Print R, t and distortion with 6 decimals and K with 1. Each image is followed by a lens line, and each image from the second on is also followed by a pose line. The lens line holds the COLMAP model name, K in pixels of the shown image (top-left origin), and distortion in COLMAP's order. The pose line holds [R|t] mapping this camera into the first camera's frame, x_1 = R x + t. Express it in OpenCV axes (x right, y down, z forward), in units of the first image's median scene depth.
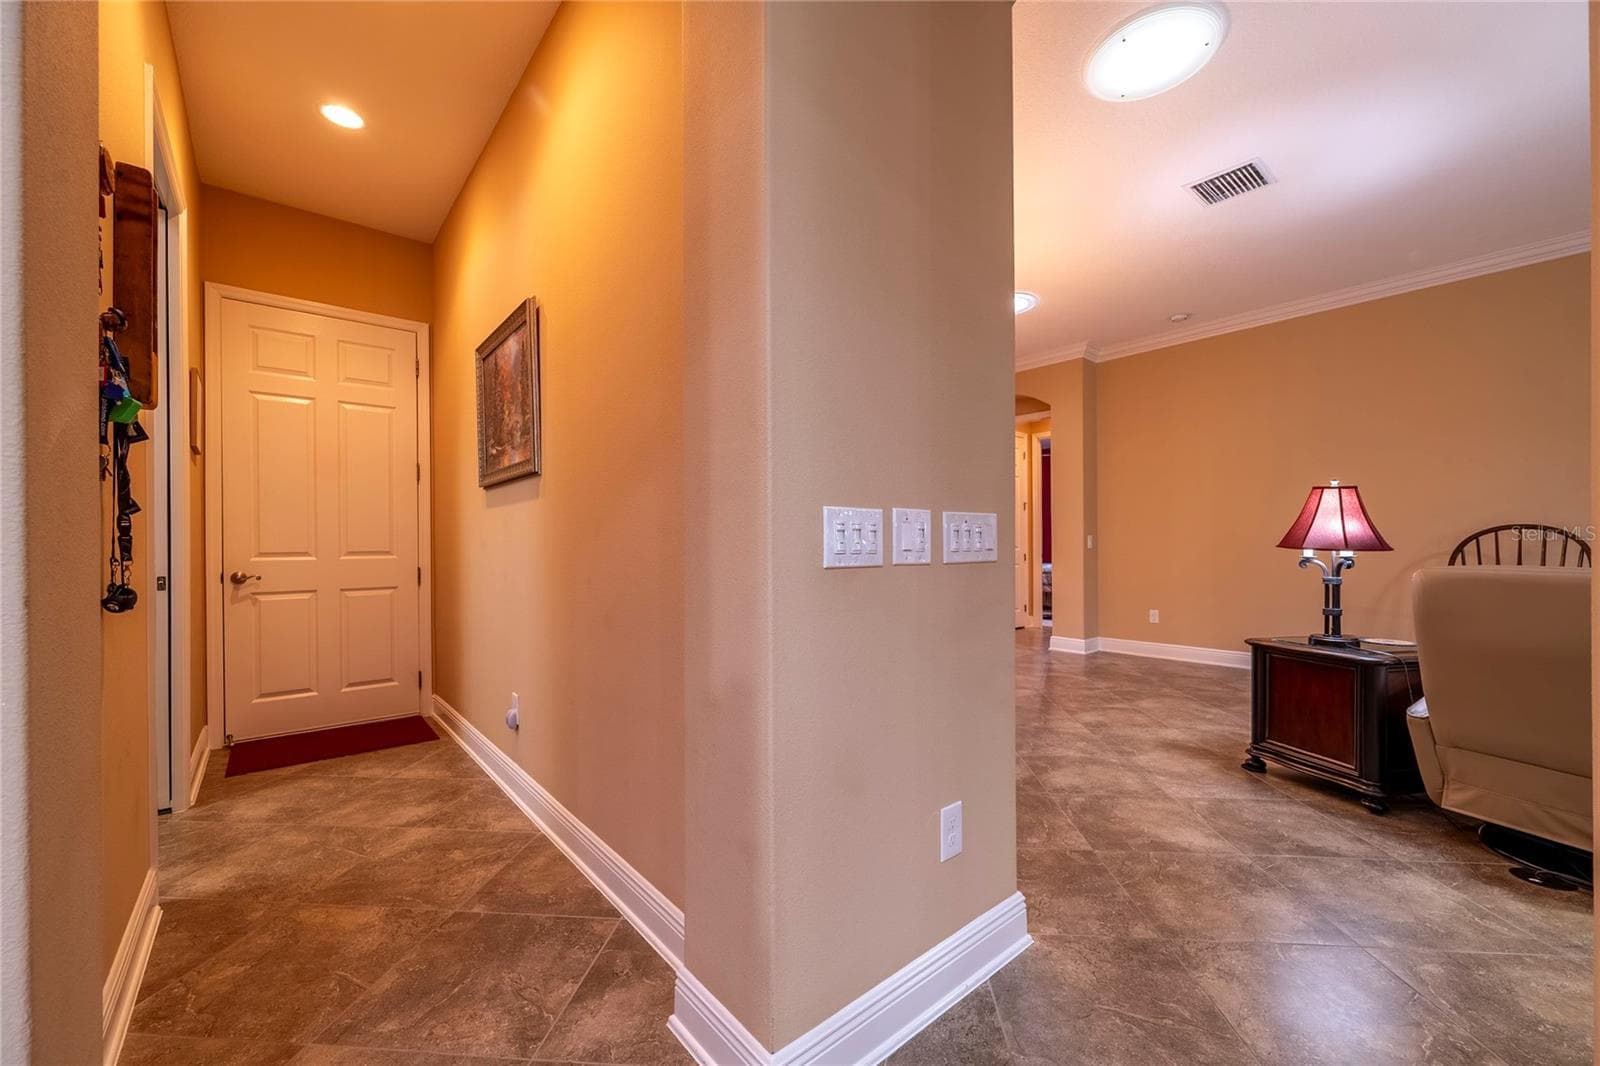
lens RADIAL K [[628.8, 0, 802.9], [0, 628.8, 548.2], [0, 0, 1]] dist [-0.002515, -0.000032]
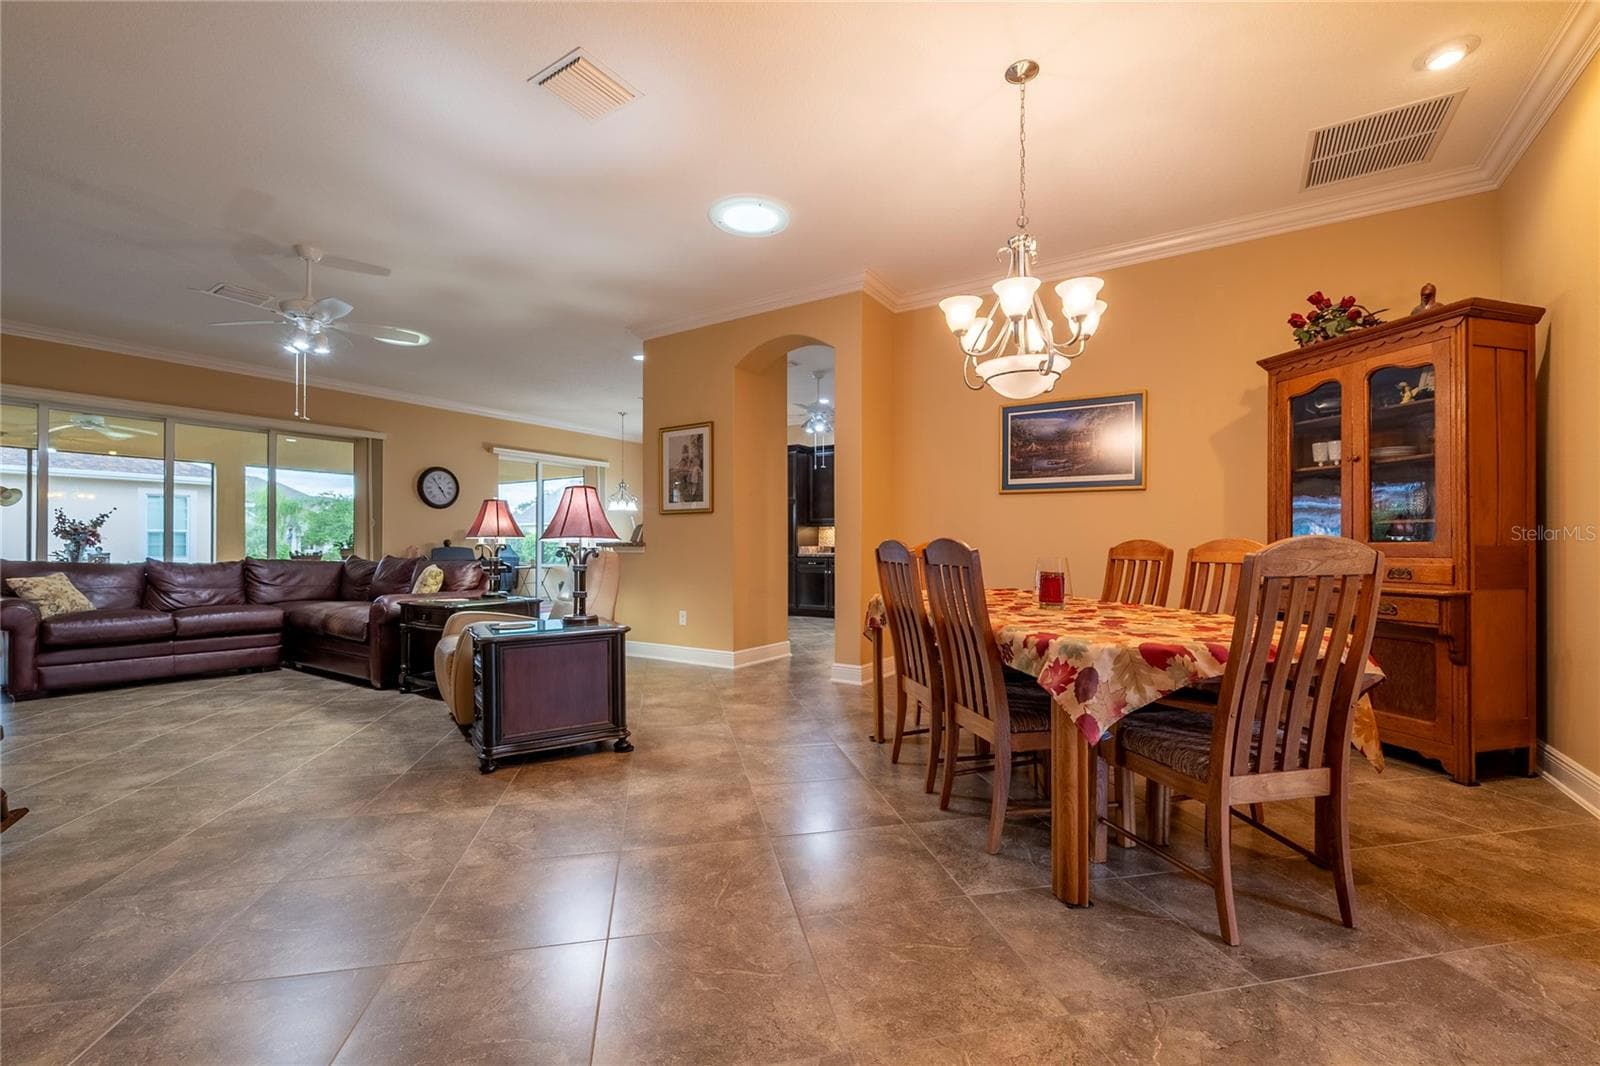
lens RADIAL K [[660.2, 0, 801.4], [0, 660.2, 544.1], [0, 0, 1]] dist [-0.007927, 0.000036]
pose [[-0.958931, 0.003385, -0.283621, 0.811888], [0.003178, 0.999994, 0.001191, 0.009343], [0.283623, 0.000241, -0.958936, 2.328713]]
